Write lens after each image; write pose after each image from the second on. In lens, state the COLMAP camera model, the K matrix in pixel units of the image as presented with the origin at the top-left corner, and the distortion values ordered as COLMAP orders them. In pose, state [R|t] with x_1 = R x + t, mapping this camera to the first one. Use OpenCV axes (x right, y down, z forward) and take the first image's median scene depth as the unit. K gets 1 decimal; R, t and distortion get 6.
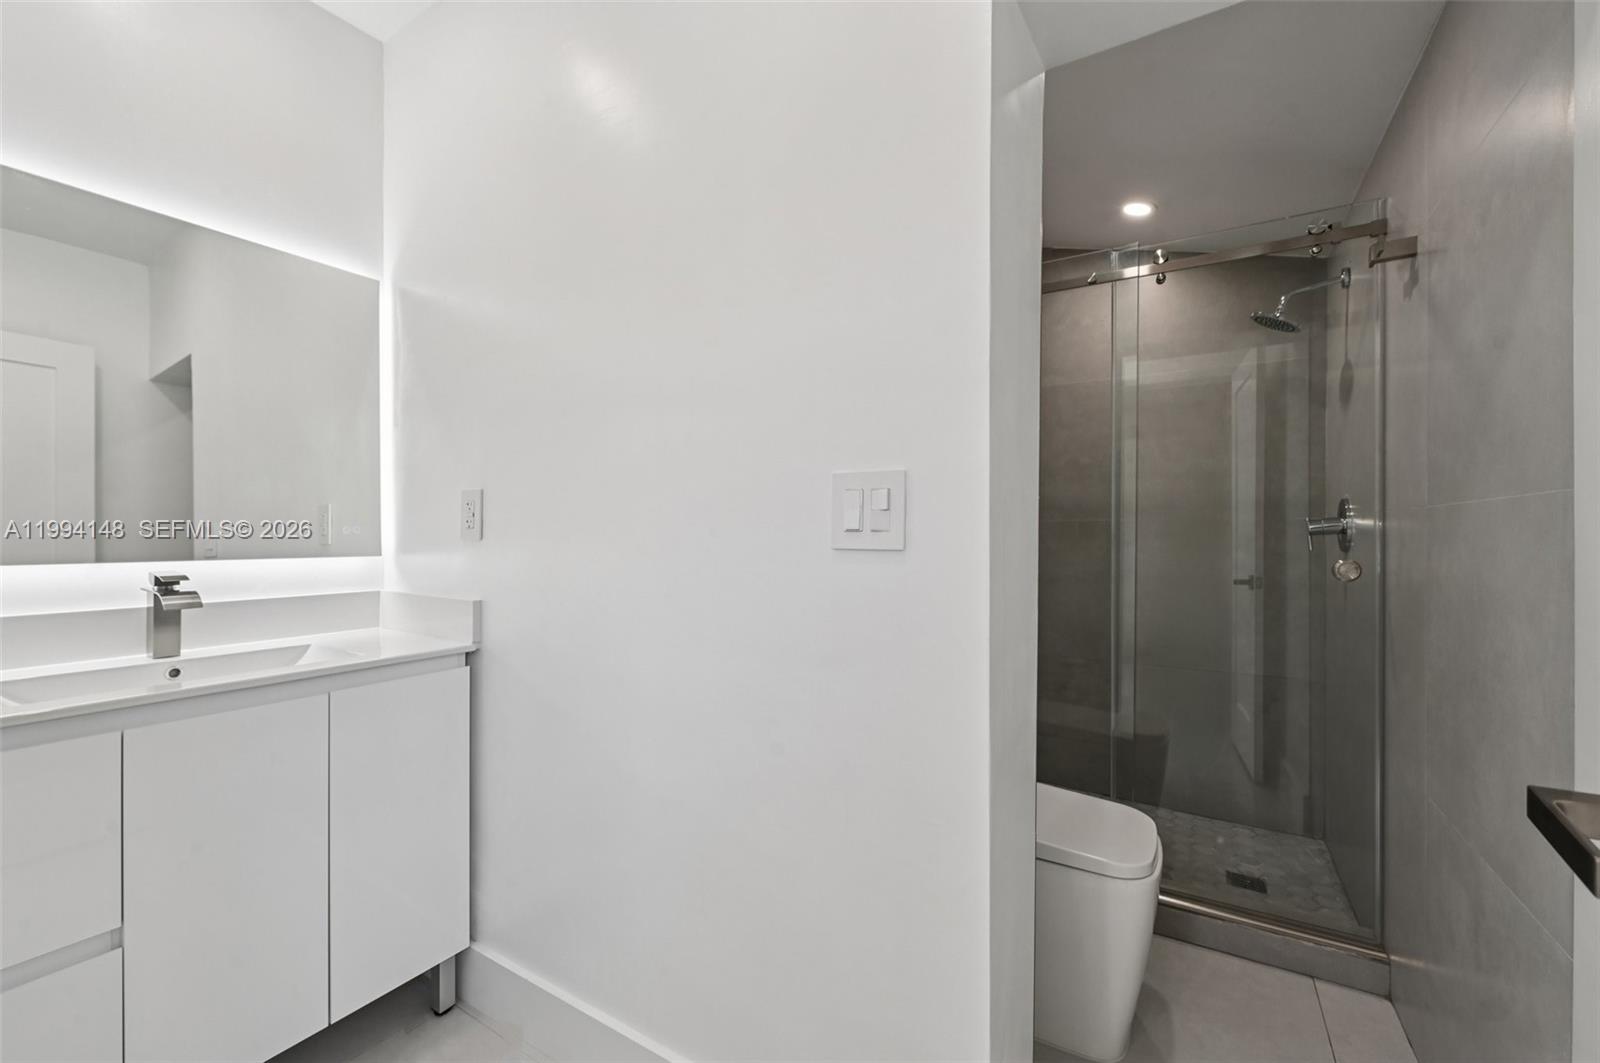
lens RADIAL K [[638.7, 0, 803.4], [0, 638.7, 532.2], [0, 0, 1]] dist [-0.006771, -0.000706]
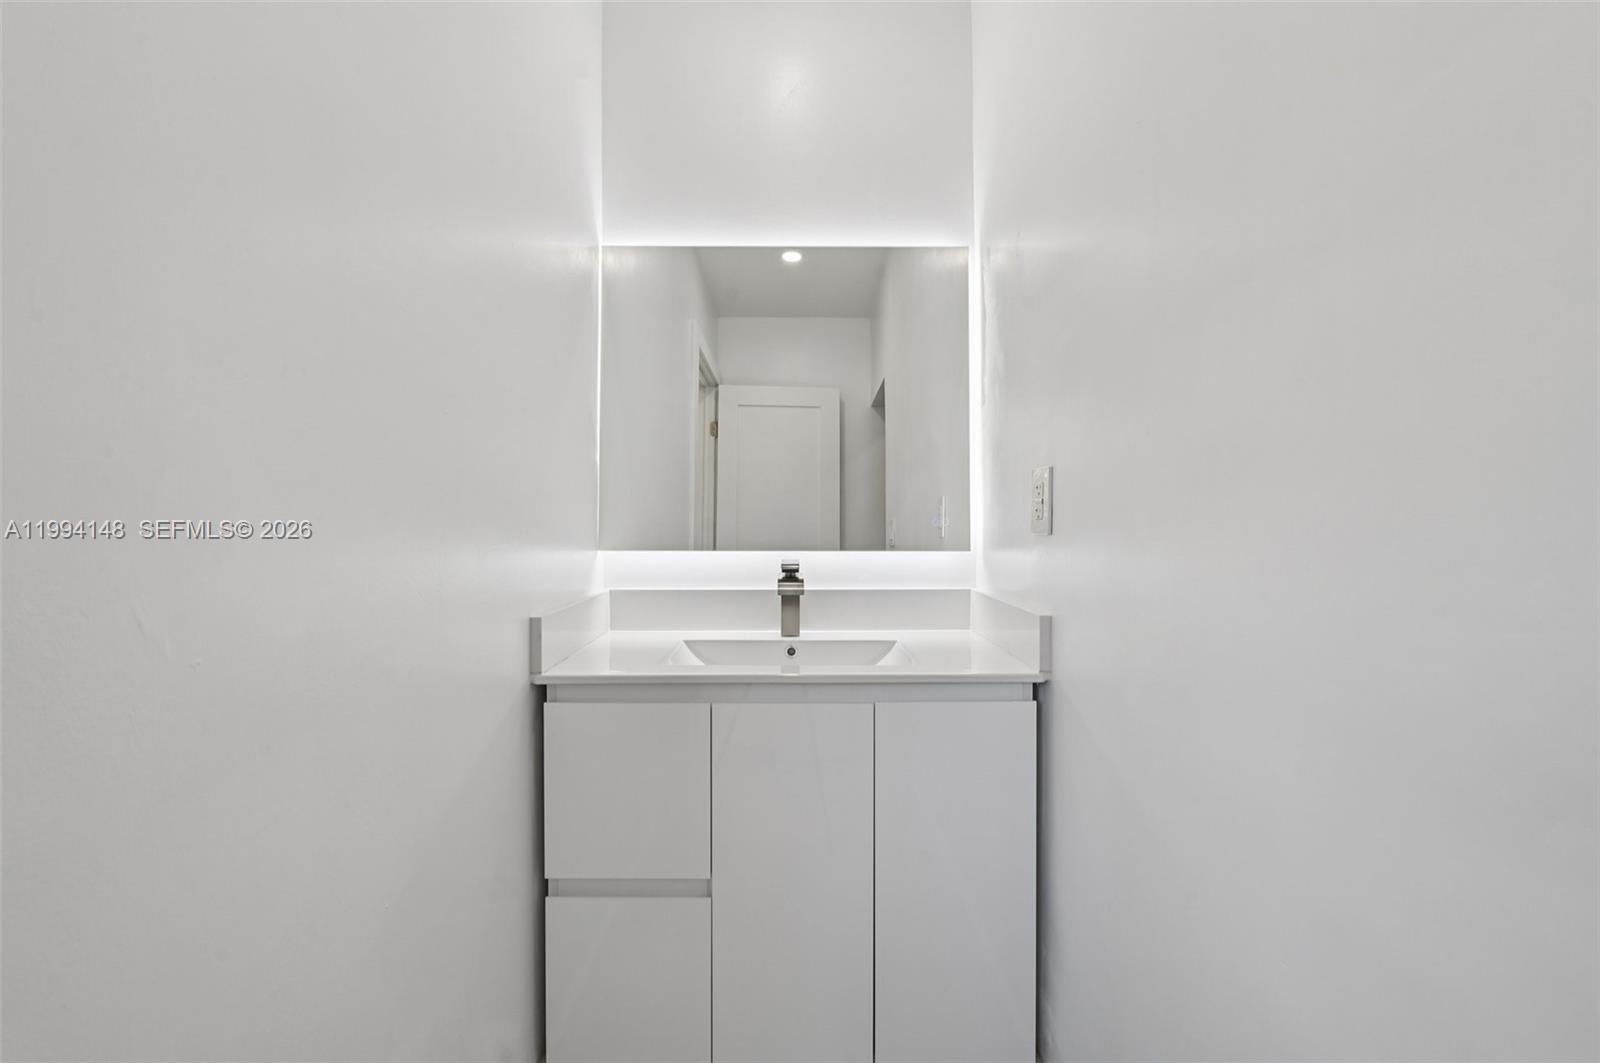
lens RADIAL K [[638.7, 0, 795.4], [0, 638.7, 532.0], [0, 0, 1]] dist [-0.006771, -0.000706]
pose [[0.523643, 0.005769, -0.851918, -0.032833], [0.000566, 0.999975, 0.007119, 0.004395], [0.851938, -0.004210, 0.523626, 0.364217]]
